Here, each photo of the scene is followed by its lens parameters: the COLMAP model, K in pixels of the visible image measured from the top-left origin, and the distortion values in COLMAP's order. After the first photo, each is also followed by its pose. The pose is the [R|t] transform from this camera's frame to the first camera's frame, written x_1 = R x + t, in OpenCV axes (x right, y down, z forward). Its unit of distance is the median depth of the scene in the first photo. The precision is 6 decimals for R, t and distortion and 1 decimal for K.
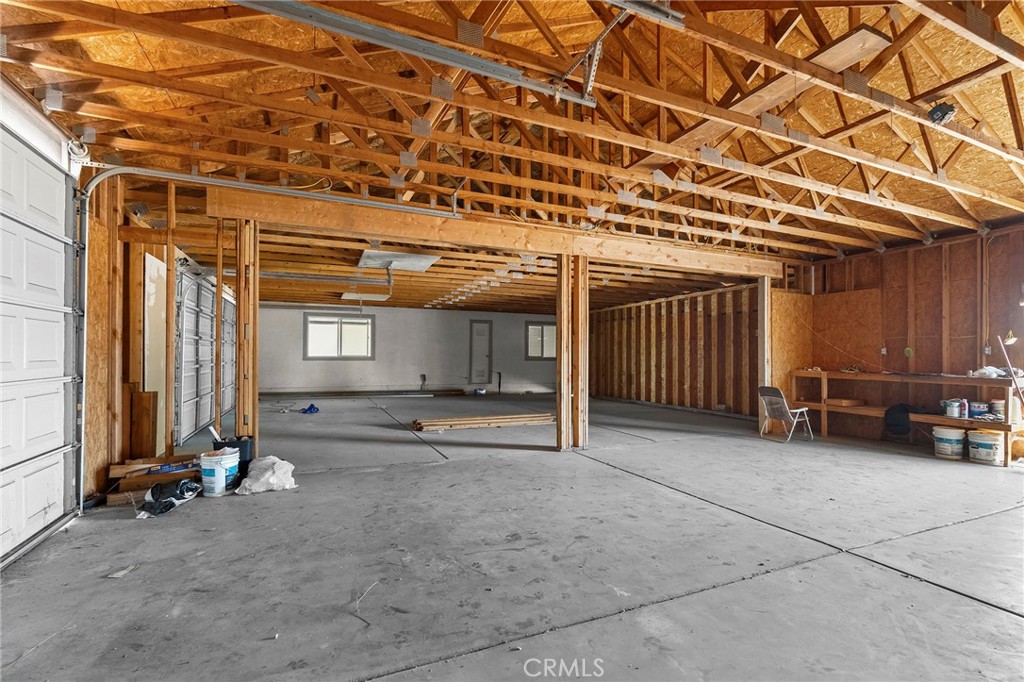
lens RADIAL K [[472.1, 0, 507.5], [0, 472.1, 347.7], [0, 0, 1]] dist [-0.001760, -0.000520]
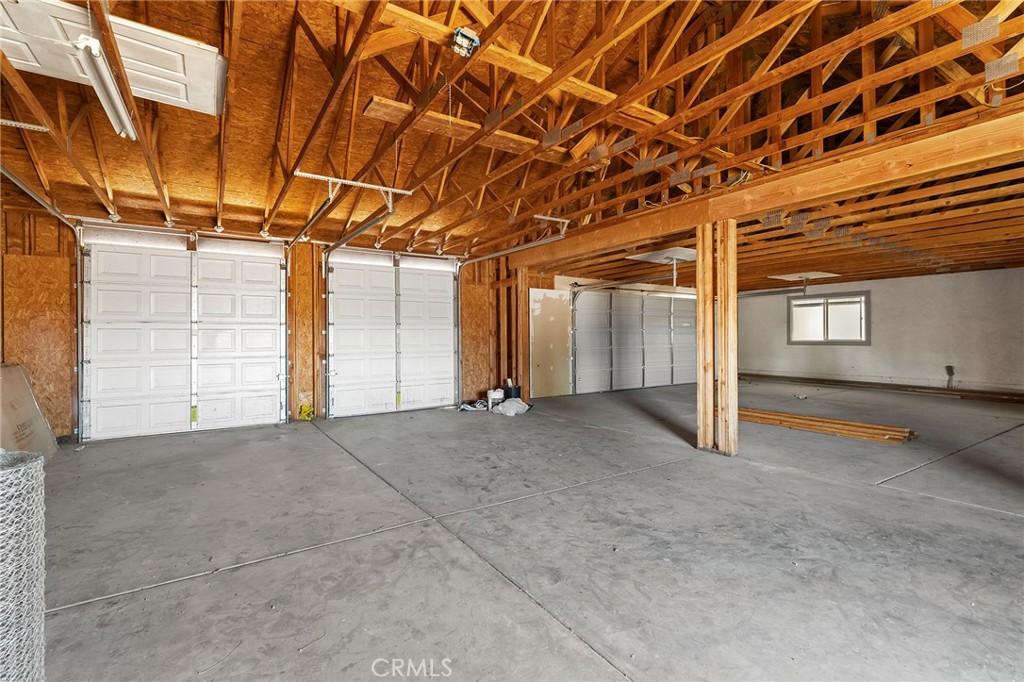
lens RADIAL K [[472.1, 0, 505.3], [0, 472.1, 340.2], [0, 0, 1]] dist [-0.001760, -0.000520]
pose [[0.143013, -0.003265, -0.989715, 0.473812], [0.022360, 0.999750, -0.000067, 0.003623], [0.989468, -0.022120, 0.143051, 0.261765]]
